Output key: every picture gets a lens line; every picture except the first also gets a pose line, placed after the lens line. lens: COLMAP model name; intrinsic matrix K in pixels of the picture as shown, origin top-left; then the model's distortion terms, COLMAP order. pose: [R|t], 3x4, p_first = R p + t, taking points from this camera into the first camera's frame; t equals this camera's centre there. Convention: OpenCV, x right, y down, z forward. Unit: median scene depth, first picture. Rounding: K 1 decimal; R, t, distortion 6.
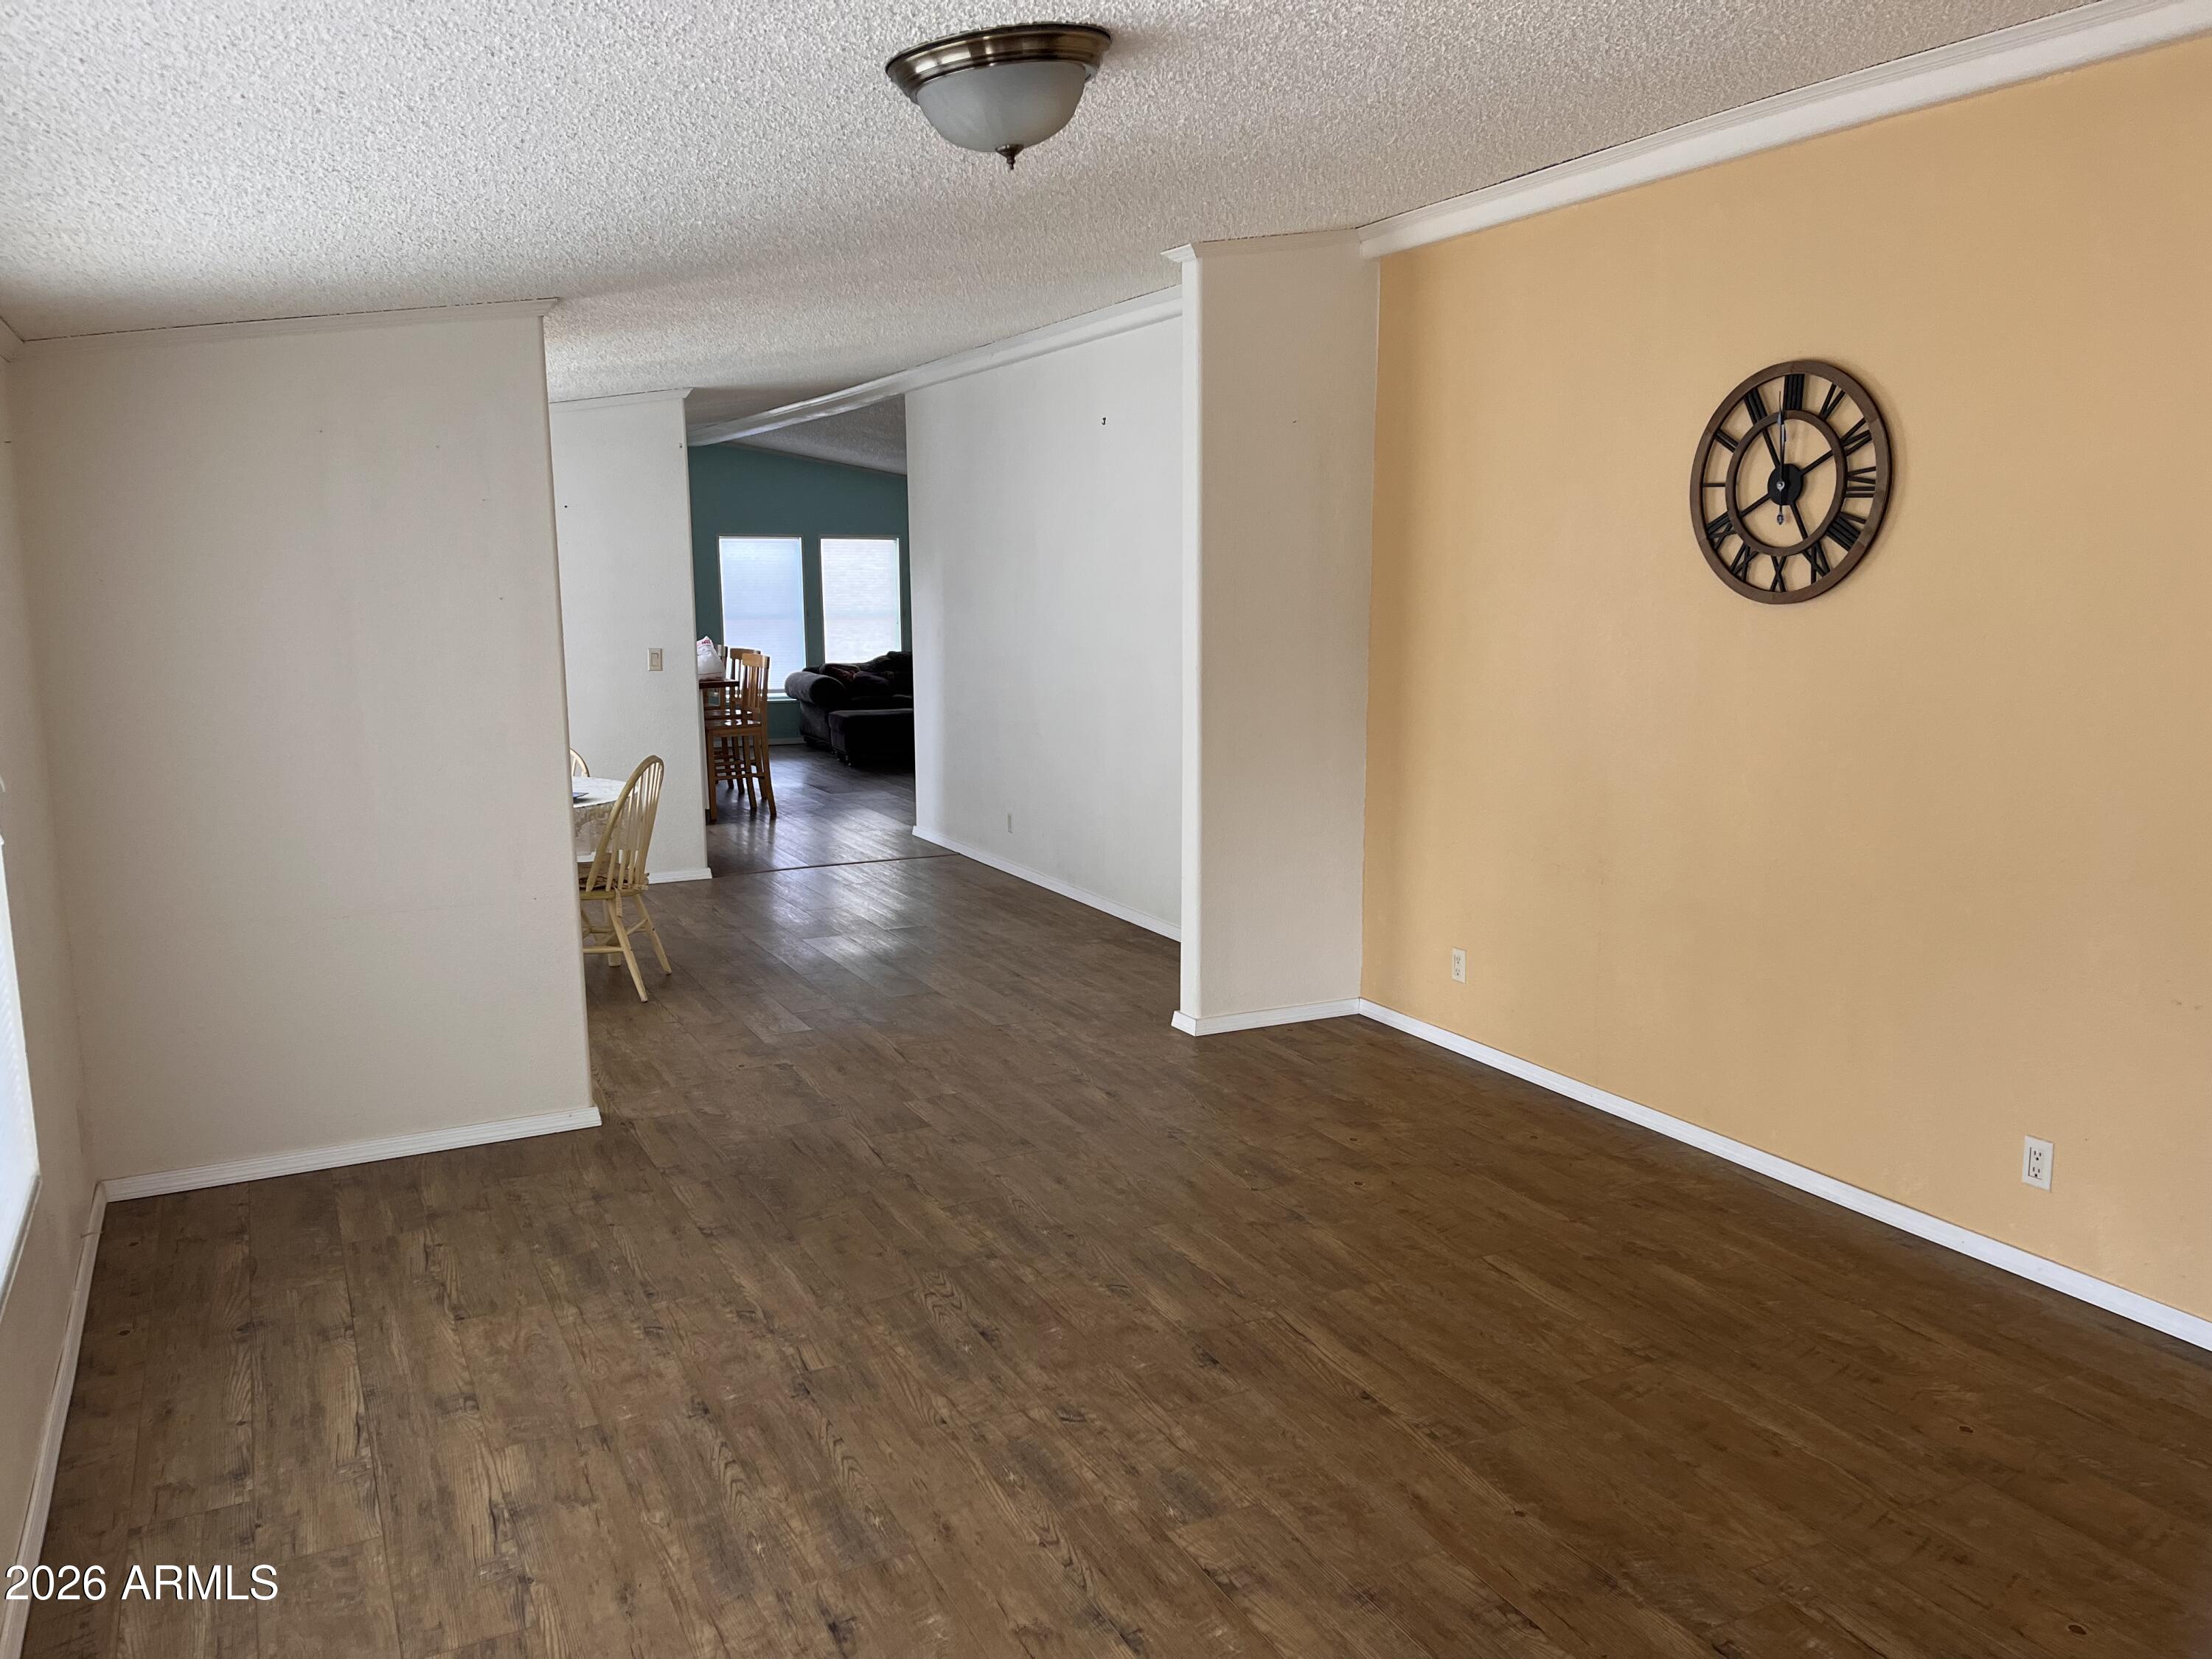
lens RADIAL K [[1663.1, 0, 1107.3], [0, 1663.1, 831.4], [0, 0, 1]] dist [0.036576, -0.016186]
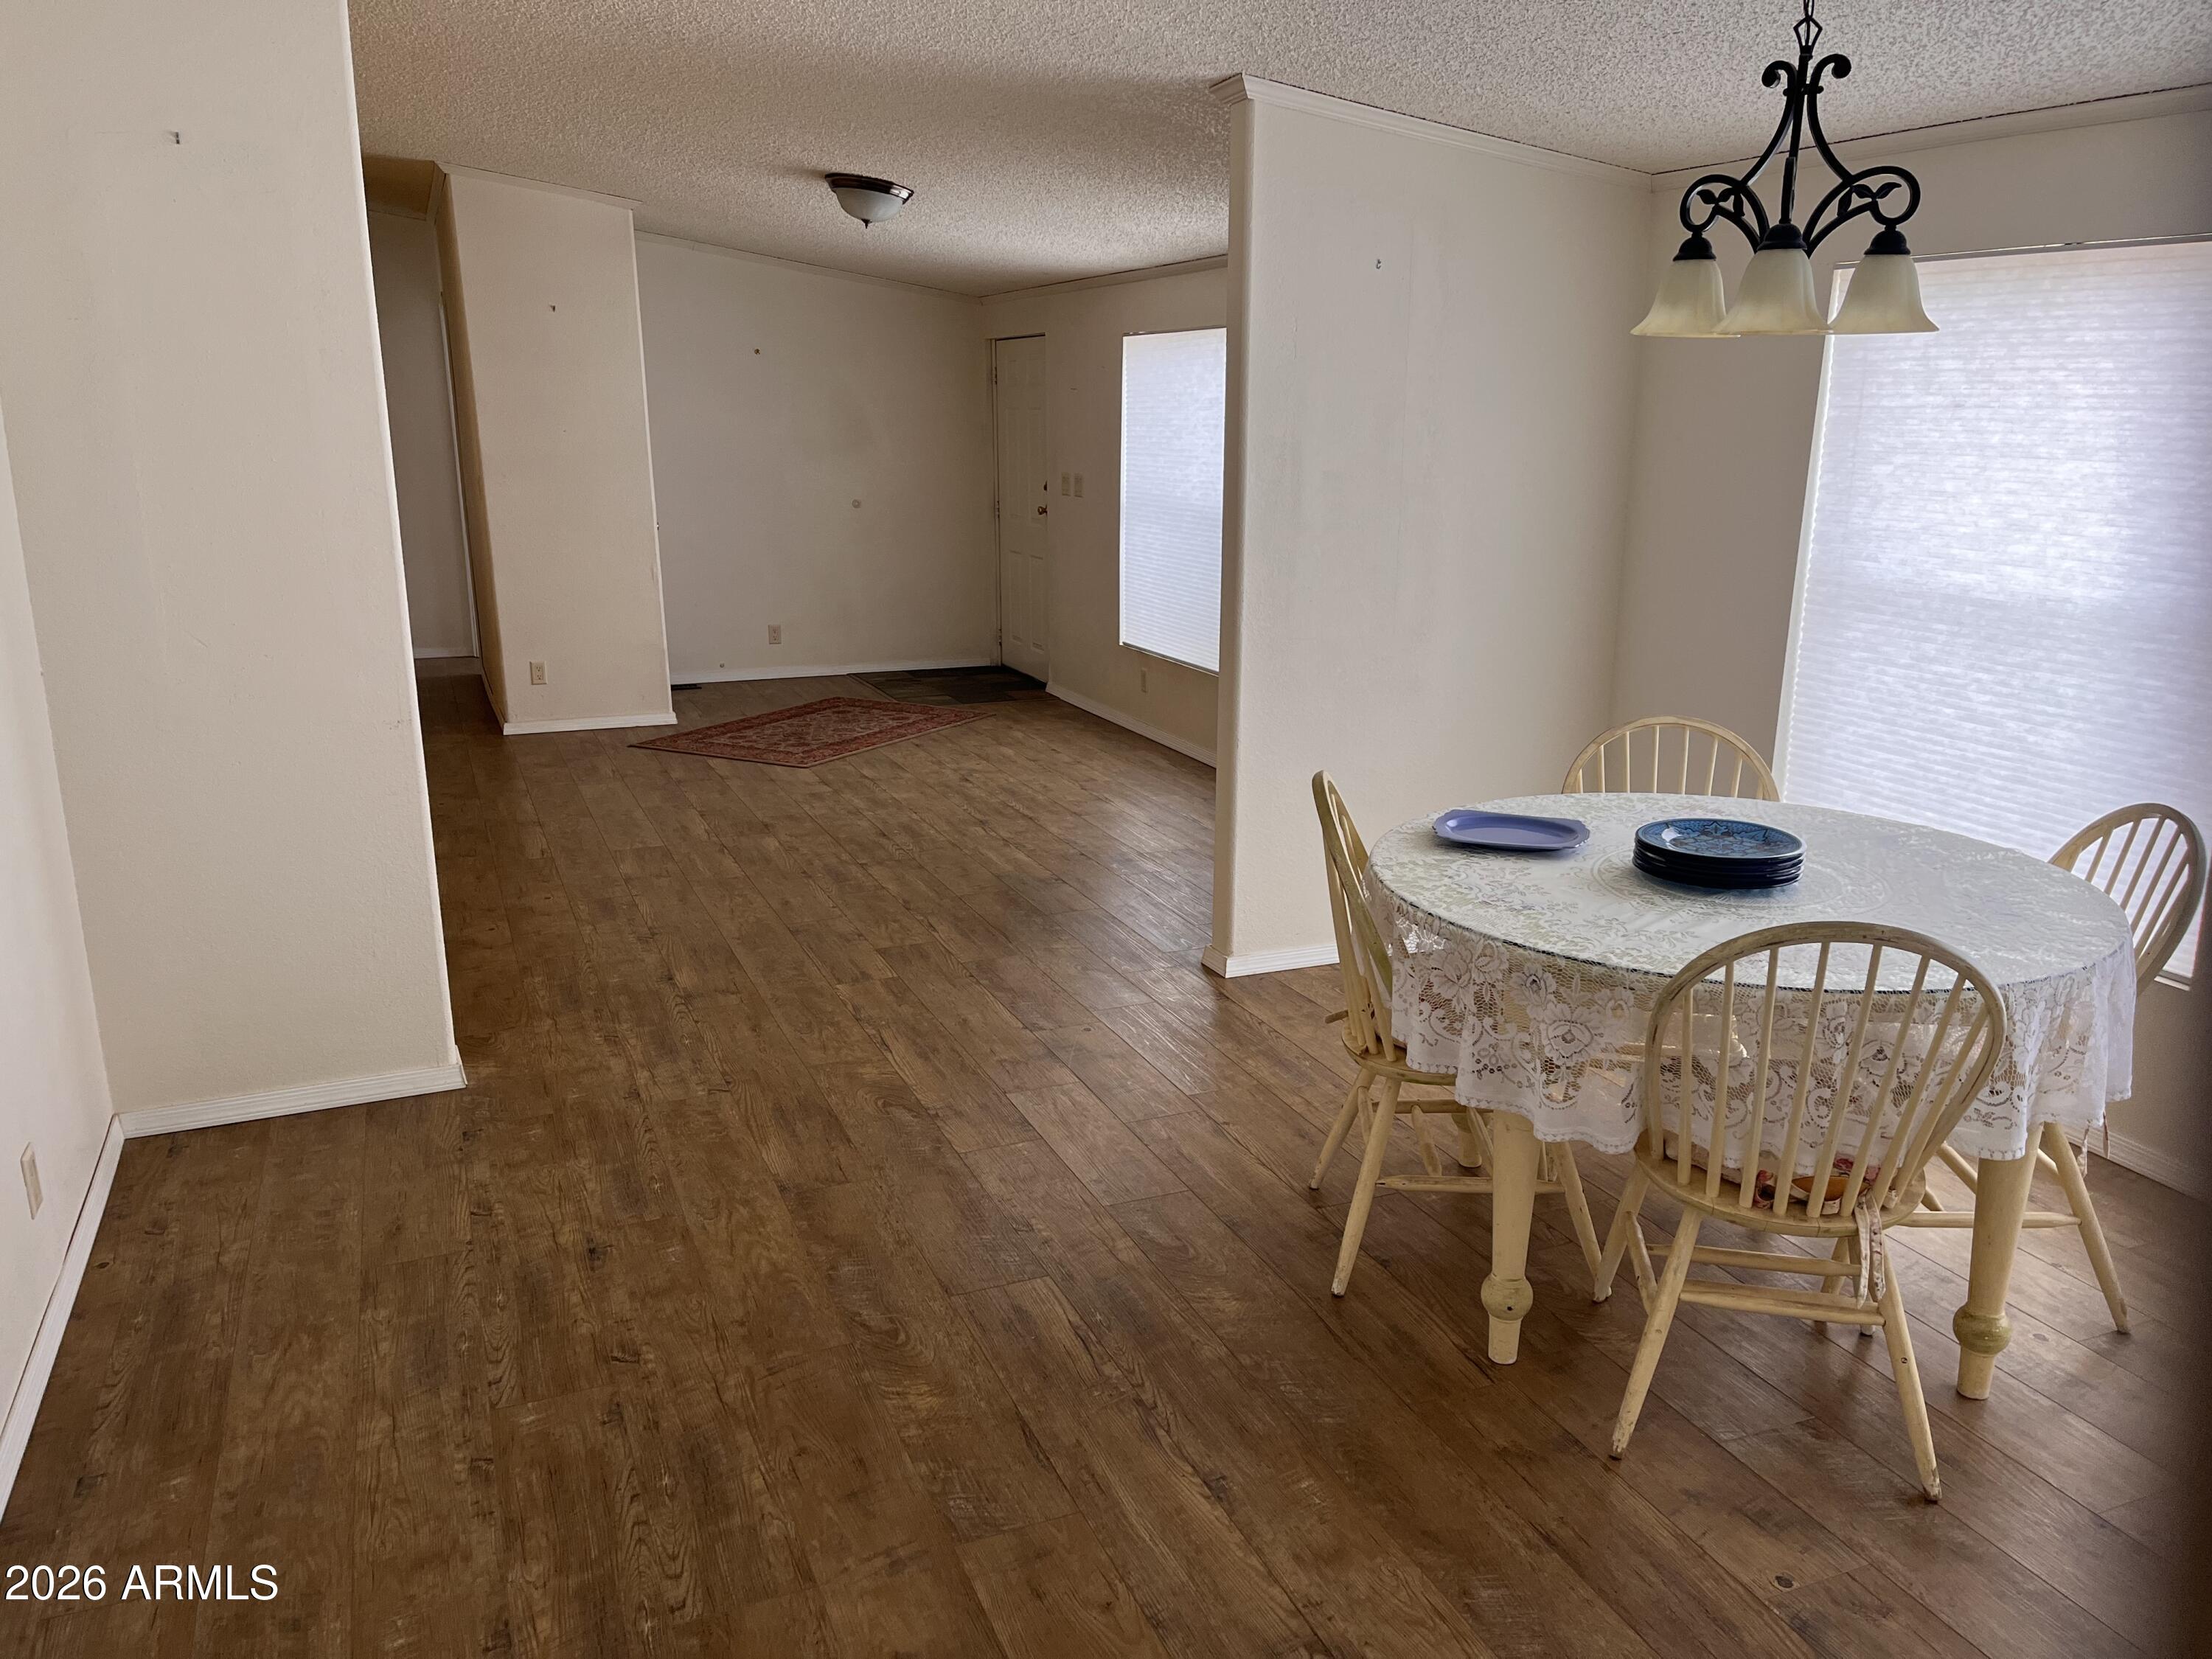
lens RADIAL K [[1663.1, 0, 1103.5], [0, 1663.1, 830.3], [0, 0, 1]] dist [0.036576, -0.016186]
pose [[-0.996905, -0.019890, 0.076055, -0.353586], [0.012044, 0.917397, 0.397790, -0.321943], [-0.077685, 0.397475, -0.914319, 2.084910]]
